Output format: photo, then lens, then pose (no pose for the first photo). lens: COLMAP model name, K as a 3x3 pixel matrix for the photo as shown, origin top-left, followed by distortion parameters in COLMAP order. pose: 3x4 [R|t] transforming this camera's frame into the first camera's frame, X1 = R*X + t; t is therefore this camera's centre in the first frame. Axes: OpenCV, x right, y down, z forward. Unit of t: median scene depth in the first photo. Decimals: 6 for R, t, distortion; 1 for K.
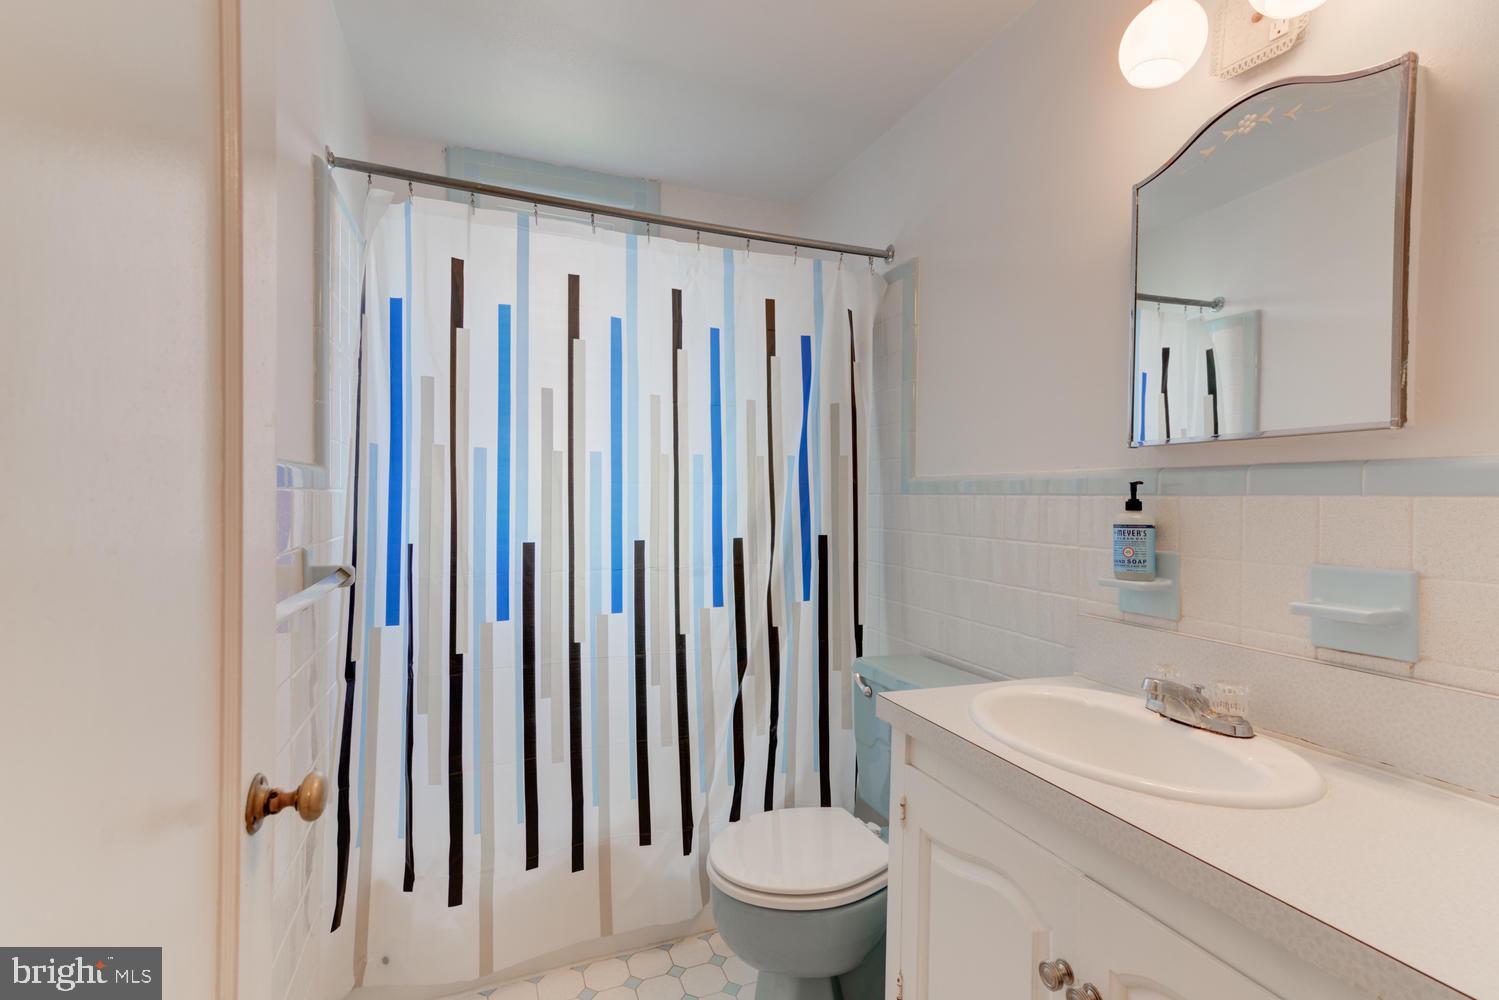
lens RADIAL K [[681.9, 0, 746.2], [0, 681.9, 484.6], [0, 0, 1]] dist [0.019052, 0.000189]
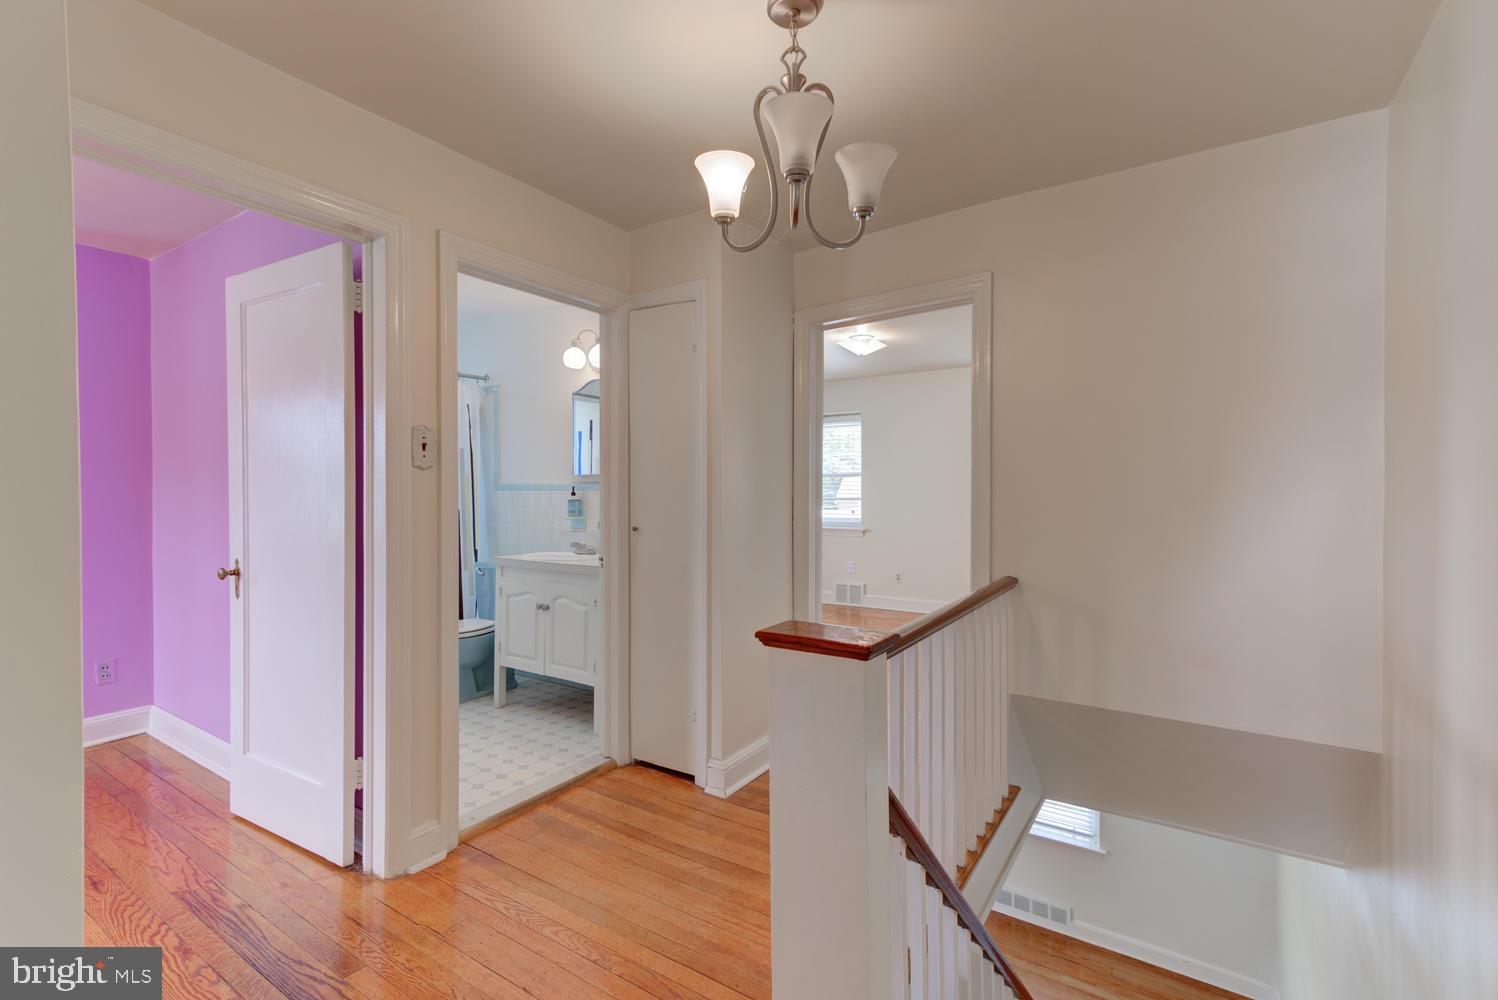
lens RADIAL K [[681.5, 0, 745.7], [0, 681.5, 484.6], [0, 0, 1]] dist [0.019052, 0.000189]
pose [[0.827673, -0.022738, 0.560750, -0.387713], [0.007065, 0.999522, 0.030101, -0.072312], [-0.561167, -0.020952, 0.827438, -1.468814]]
